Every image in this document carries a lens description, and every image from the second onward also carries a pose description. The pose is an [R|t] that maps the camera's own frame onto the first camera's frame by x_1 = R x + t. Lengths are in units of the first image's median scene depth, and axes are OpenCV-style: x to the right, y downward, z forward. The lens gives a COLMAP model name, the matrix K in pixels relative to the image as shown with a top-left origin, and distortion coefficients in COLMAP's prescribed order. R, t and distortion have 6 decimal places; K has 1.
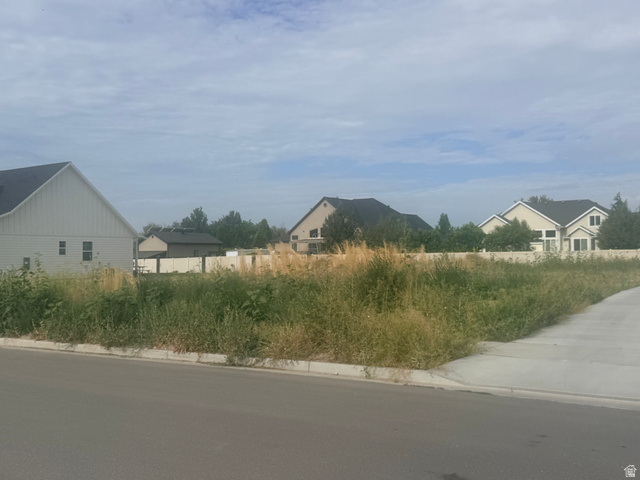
lens RADIAL K [[696.5, 0, 320.0], [0, 696.5, 240.0], [0, 0, 1]] dist [0.207455, -0.402959]
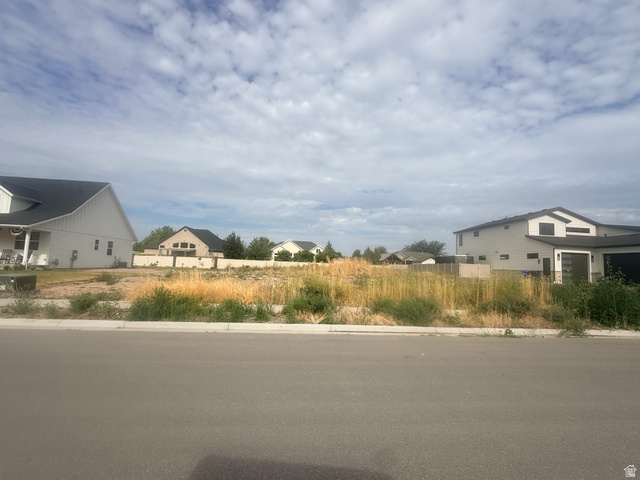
lens RADIAL K [[298.2, 0, 320.0], [0, 298.2, 240.0], [0, 0, 1]] dist [0.000868, 0.000259]
pose [[0.772081, 0.096290, 0.628188, -0.259795], [-0.065188, 0.995241, -0.072432, 0.010256], [-0.632173, 0.014973, 0.774683, 0.202893]]
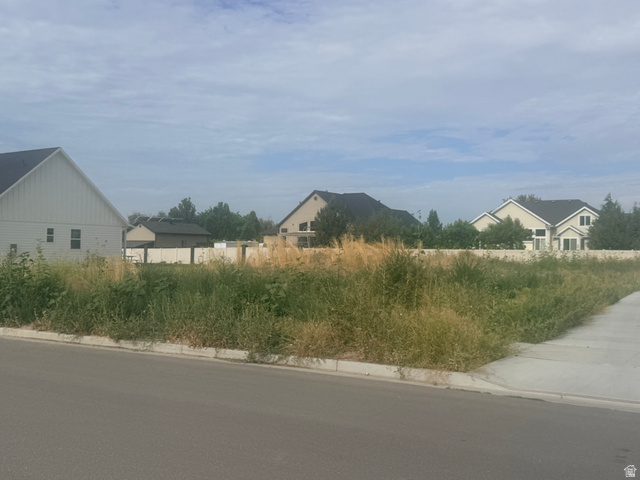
lens RADIAL K [[696.5, 0, 320.0], [0, 696.5, 240.0], [0, 0, 1]] dist [0.207455, -0.402959]
pose [[0.999437, 0.023509, 0.023933, -0.010100], [-0.023713, 0.999685, 0.008275, 0.000572], [-0.023731, -0.008838, 0.999679, 0.008595]]
